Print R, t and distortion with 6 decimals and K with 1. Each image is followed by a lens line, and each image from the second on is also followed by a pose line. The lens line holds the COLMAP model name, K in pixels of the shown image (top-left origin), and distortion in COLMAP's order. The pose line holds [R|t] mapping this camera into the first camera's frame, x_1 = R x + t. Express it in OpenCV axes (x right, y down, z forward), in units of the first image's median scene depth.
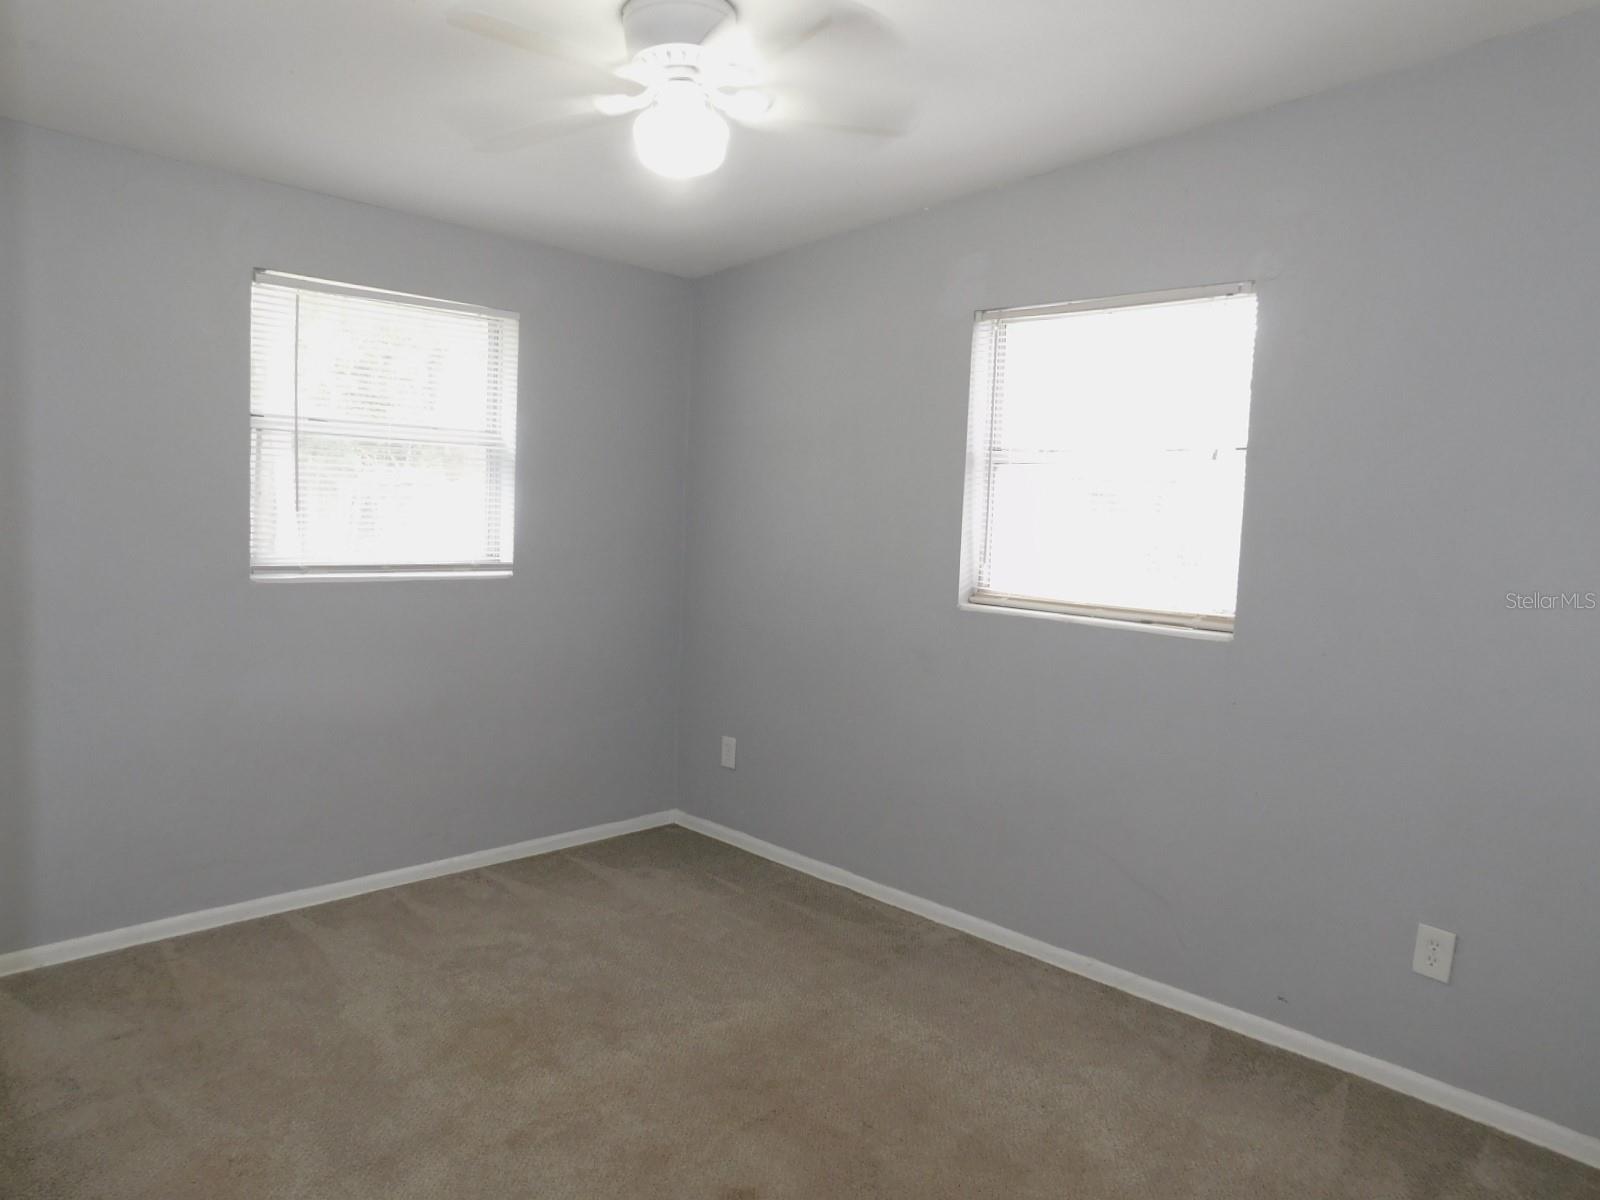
lens RADIAL K [[1064.1, 0, 800.0], [0, 1064.1, 600.0], [0, 0, 1]] dist [-0.088624, 0.068794]
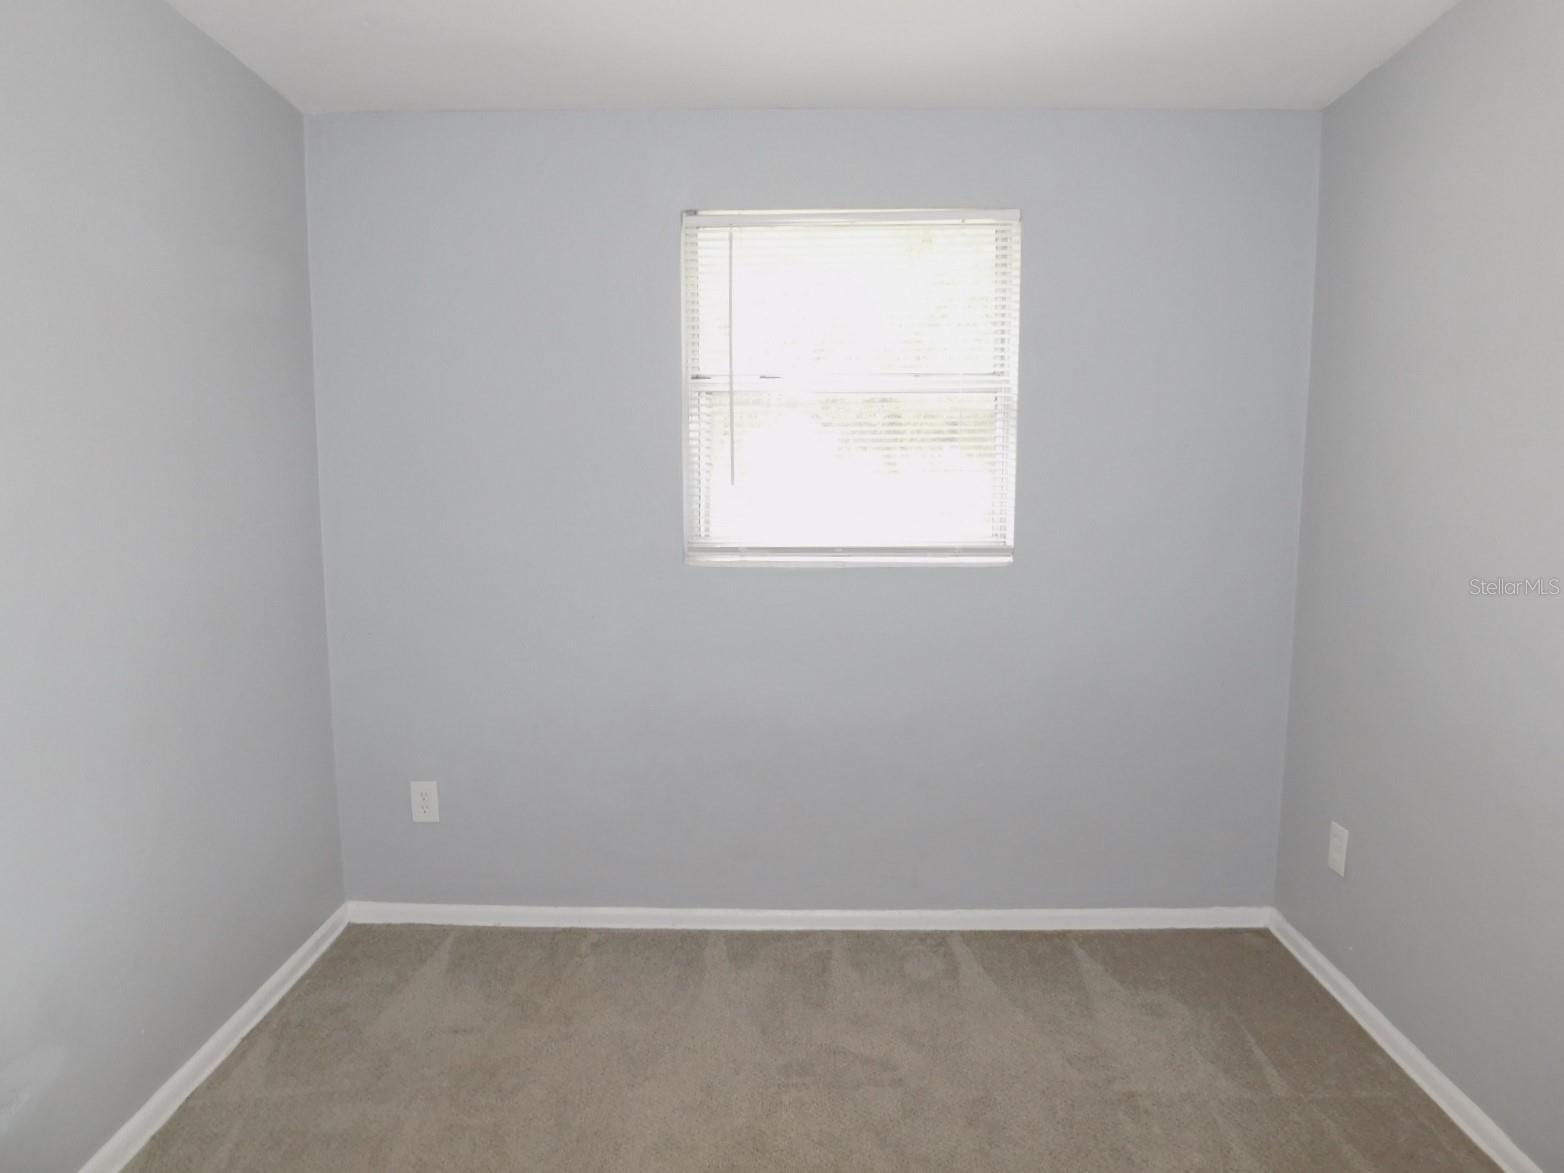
lens RADIAL K [[1040.1, 0, 782.0], [0, 1040.1, 586.5], [0, 0, 1]] dist [-0.088624, 0.068794]
pose [[0.685750, 0.053038, -0.725902, 0.164211], [-0.031774, 0.998572, 0.042945, -0.035011], [0.727143, -0.006385, 0.686456, 0.401574]]
